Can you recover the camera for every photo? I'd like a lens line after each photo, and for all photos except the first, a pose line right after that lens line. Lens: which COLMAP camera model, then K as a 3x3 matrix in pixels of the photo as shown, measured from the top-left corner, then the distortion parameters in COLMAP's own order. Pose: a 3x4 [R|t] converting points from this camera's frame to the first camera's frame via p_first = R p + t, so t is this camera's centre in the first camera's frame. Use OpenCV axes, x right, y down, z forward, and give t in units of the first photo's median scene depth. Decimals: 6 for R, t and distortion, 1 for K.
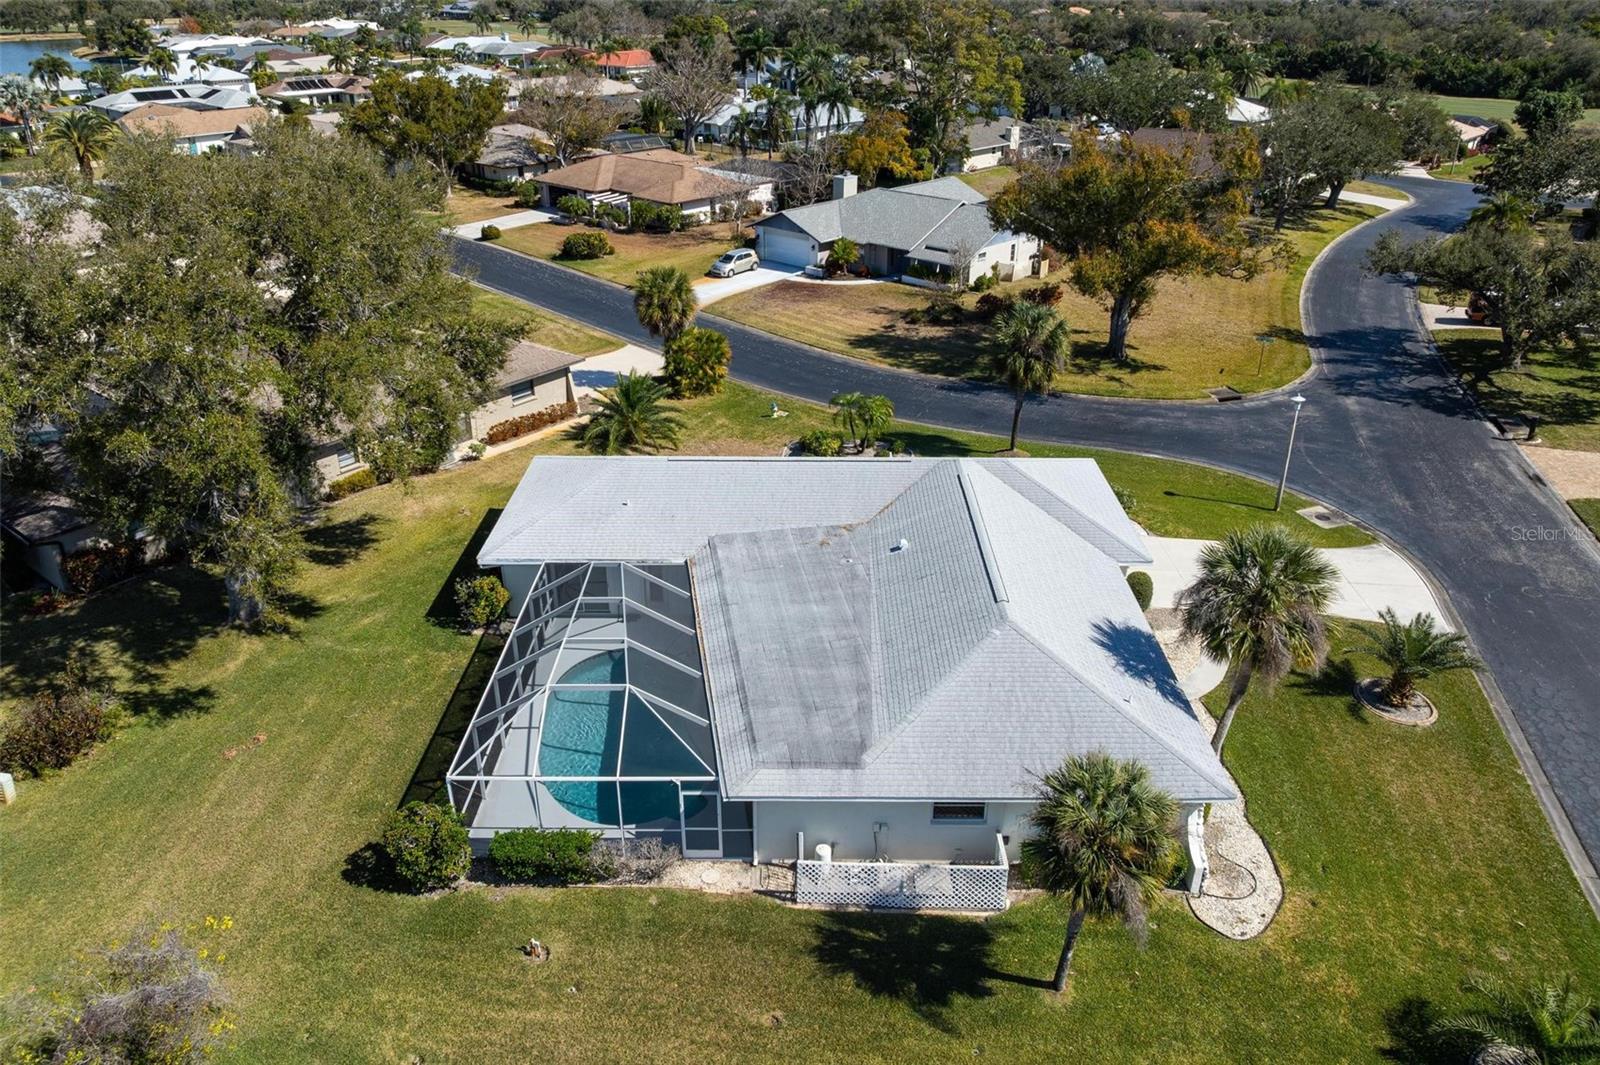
lens RADIAL K [[1130.6, 0, 798.3], [0, 1130.6, 532.0], [0, 0, 1]] dist [-0.045650, 0.004984]
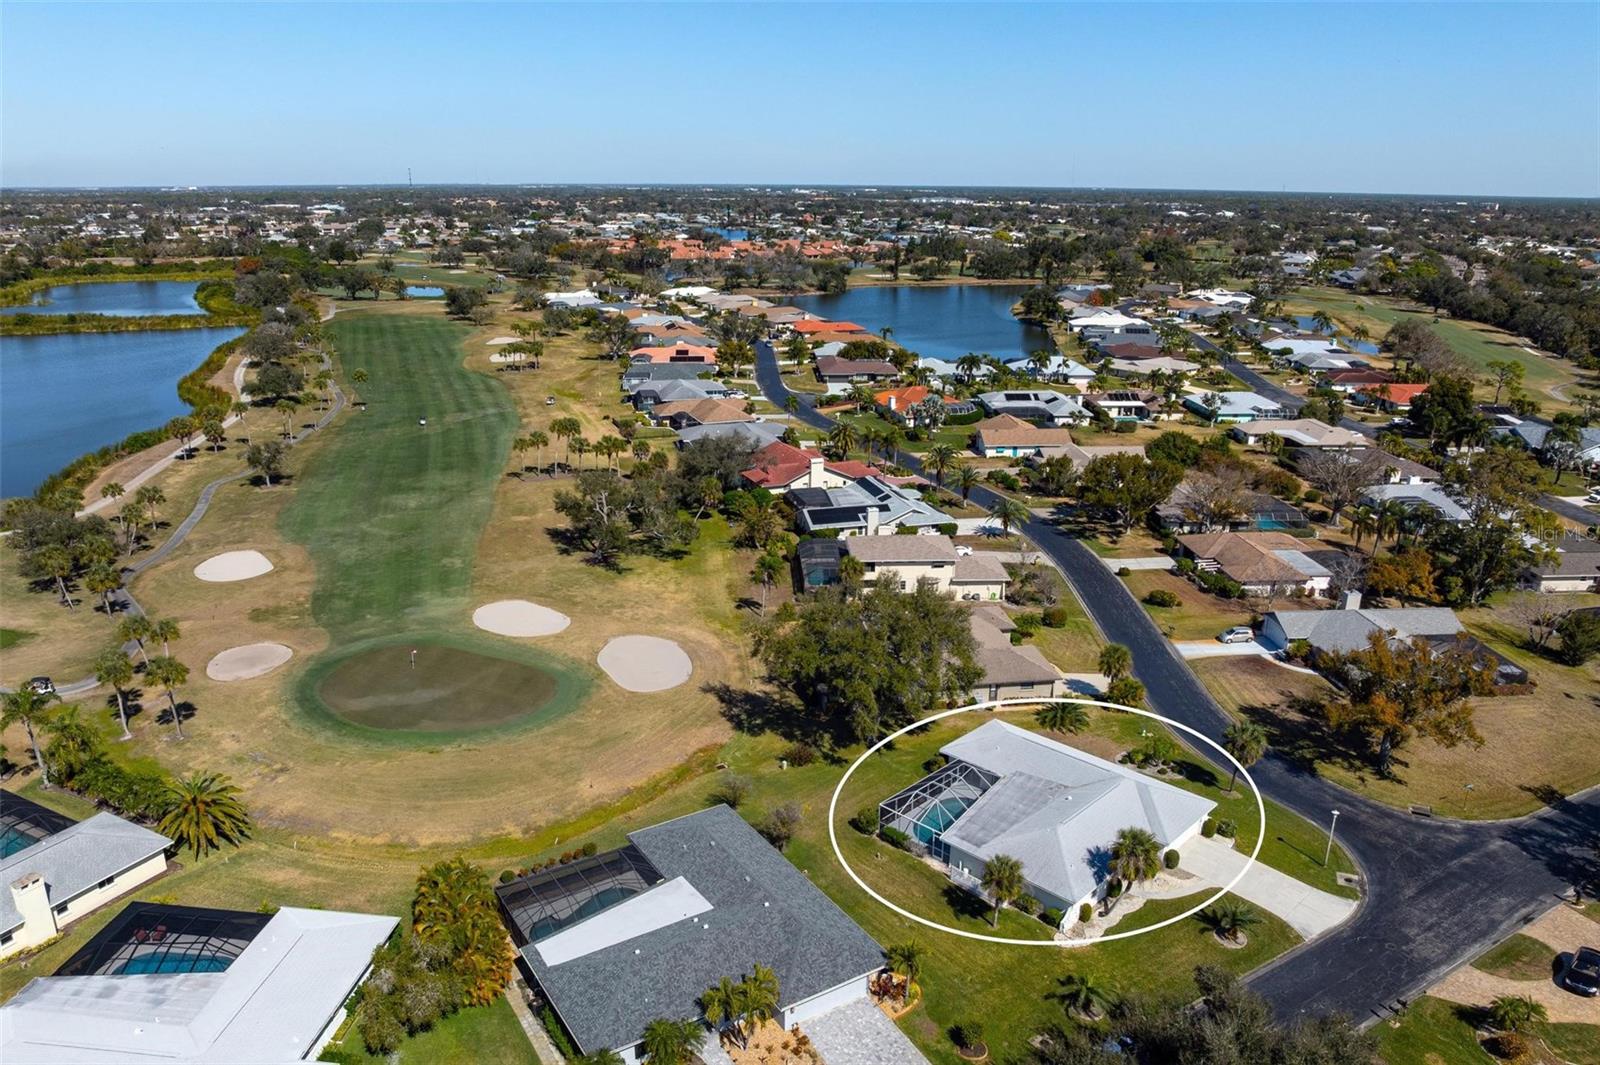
lens RADIAL K [[1130.6, 0, 803.9], [0, 1130.6, 538.1], [0, 0, 1]] dist [-0.045650, 0.004984]
pose [[0.730726, 0.214877, -0.647972, 0.654962], [-0.316896, 0.947477, -0.043171, -0.137735], [0.604663, 0.236886, 0.760439, -0.814525]]
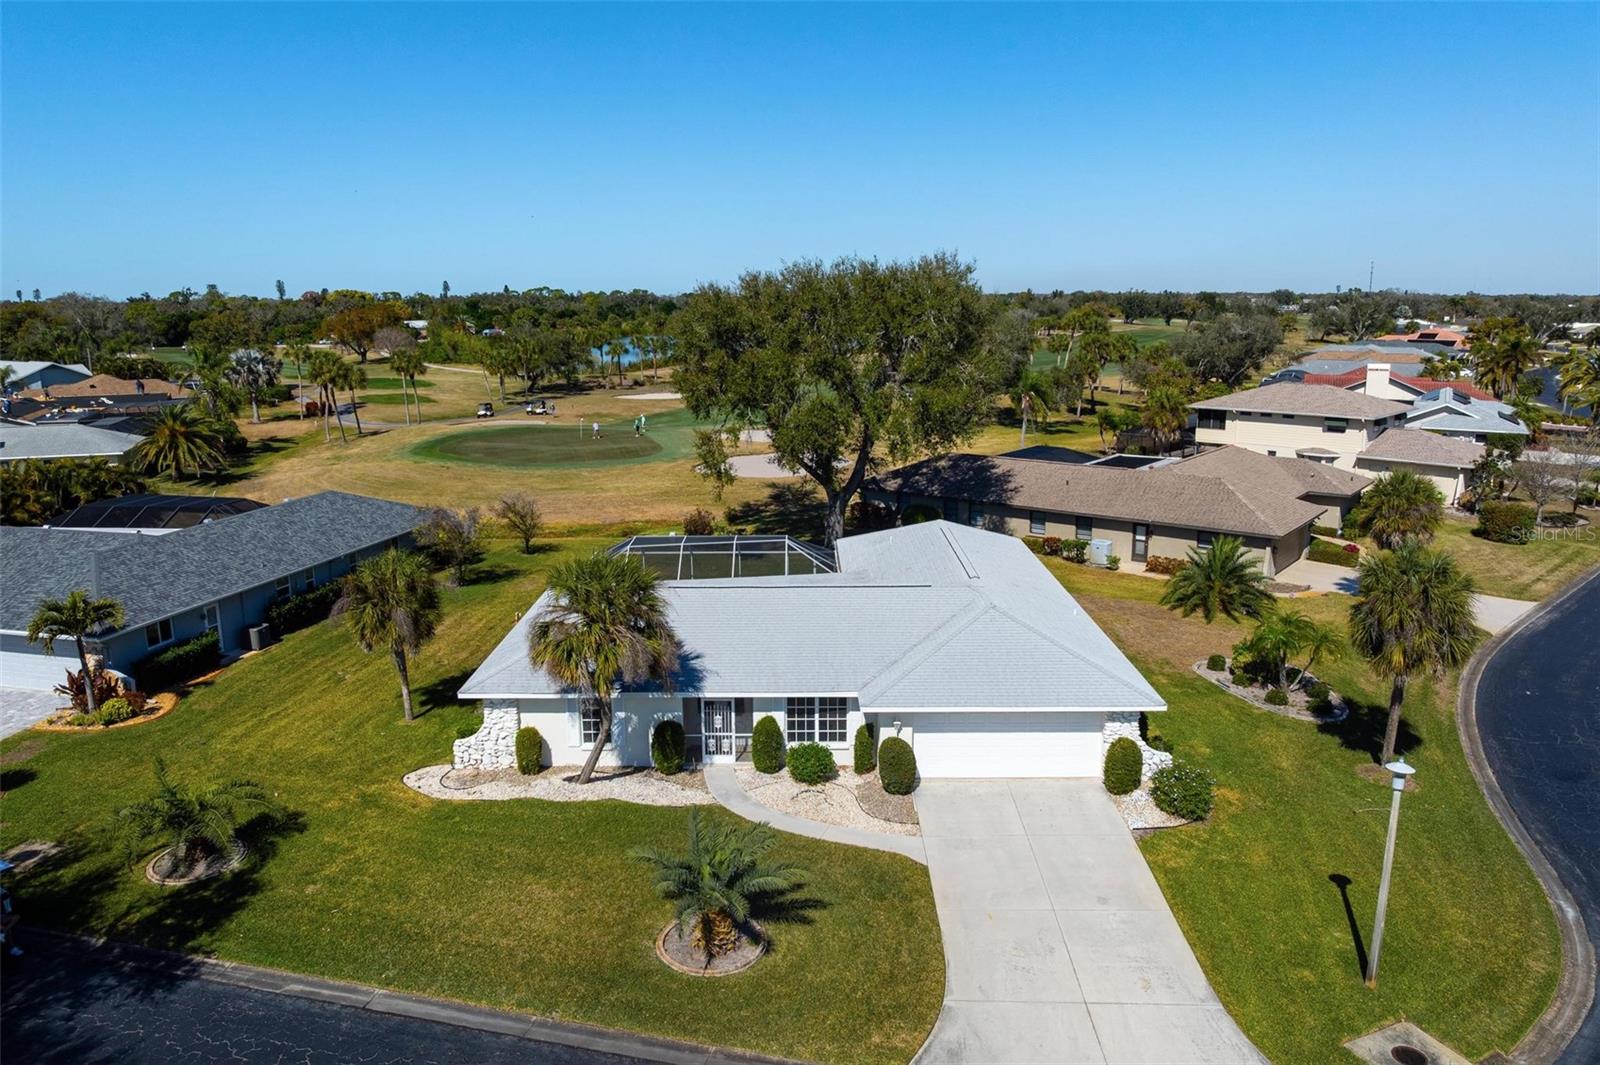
lens RADIAL K [[1130.6, 0, 797.6], [0, 1130.6, 533.7], [0, 0, 1]] dist [-0.045650, 0.004984]
pose [[0.005289, 0.206948, -0.978338, 0.640501], [-0.441487, 0.878323, 0.183405, -0.127893], [0.897252, 0.430953, 0.096010, 0.472924]]
